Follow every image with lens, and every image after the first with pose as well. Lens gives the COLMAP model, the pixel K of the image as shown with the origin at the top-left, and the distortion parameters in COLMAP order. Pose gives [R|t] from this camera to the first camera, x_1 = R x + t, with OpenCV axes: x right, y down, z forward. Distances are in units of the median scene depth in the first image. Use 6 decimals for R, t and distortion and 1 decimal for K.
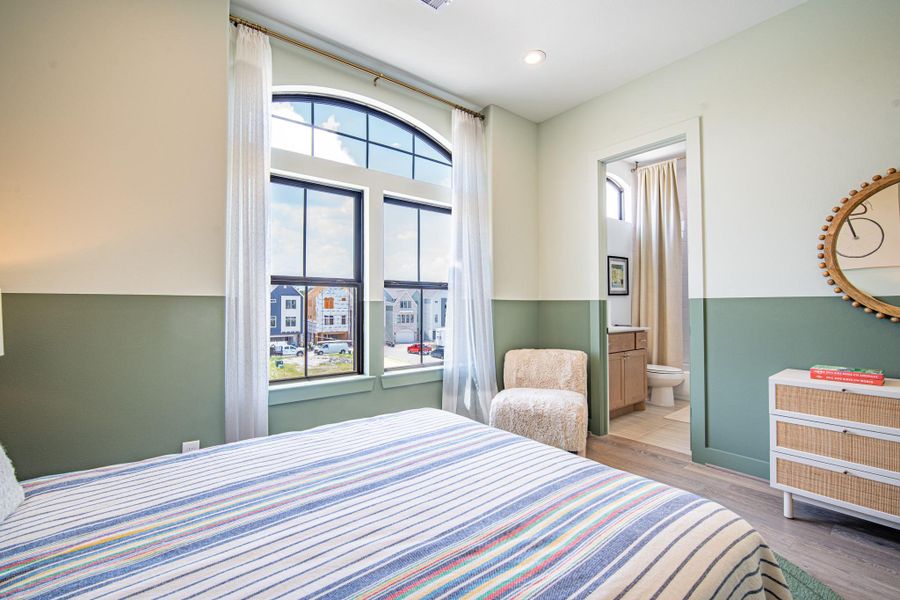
lens RADIAL K [[391.2, 0, 448.1], [0, 391.2, 298.3], [0, 0, 1]] dist [-0.008434, 0.001026]
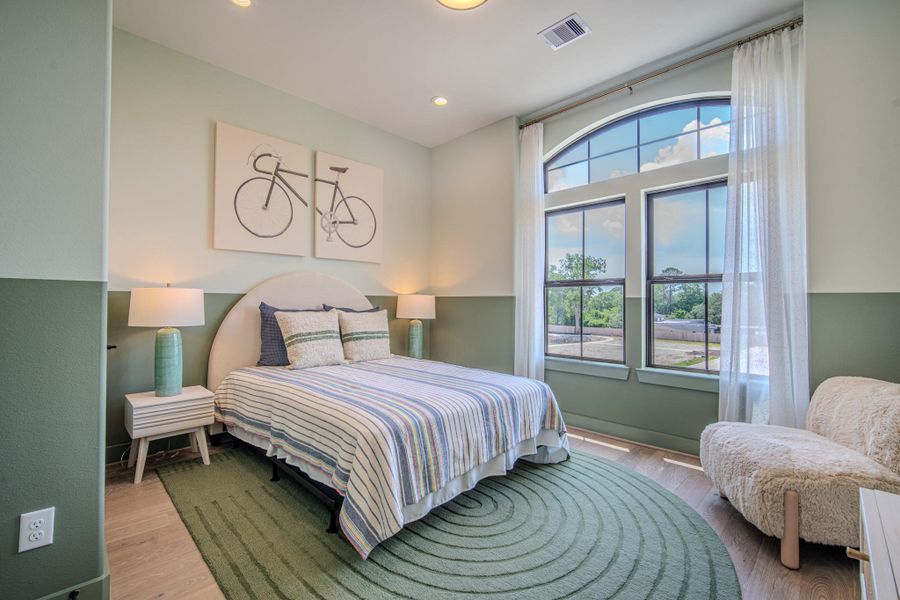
lens RADIAL K [[391.2, 0, 448.1], [0, 391.2, 298.3], [0, 0, 1]] dist [-0.008434, 0.001026]
pose [[0.121178, -0.015720, -0.992506, 0.724957], [0.010288, 0.999841, -0.014580, 0.017291], [0.992578, -0.008444, 0.121320, 0.343138]]
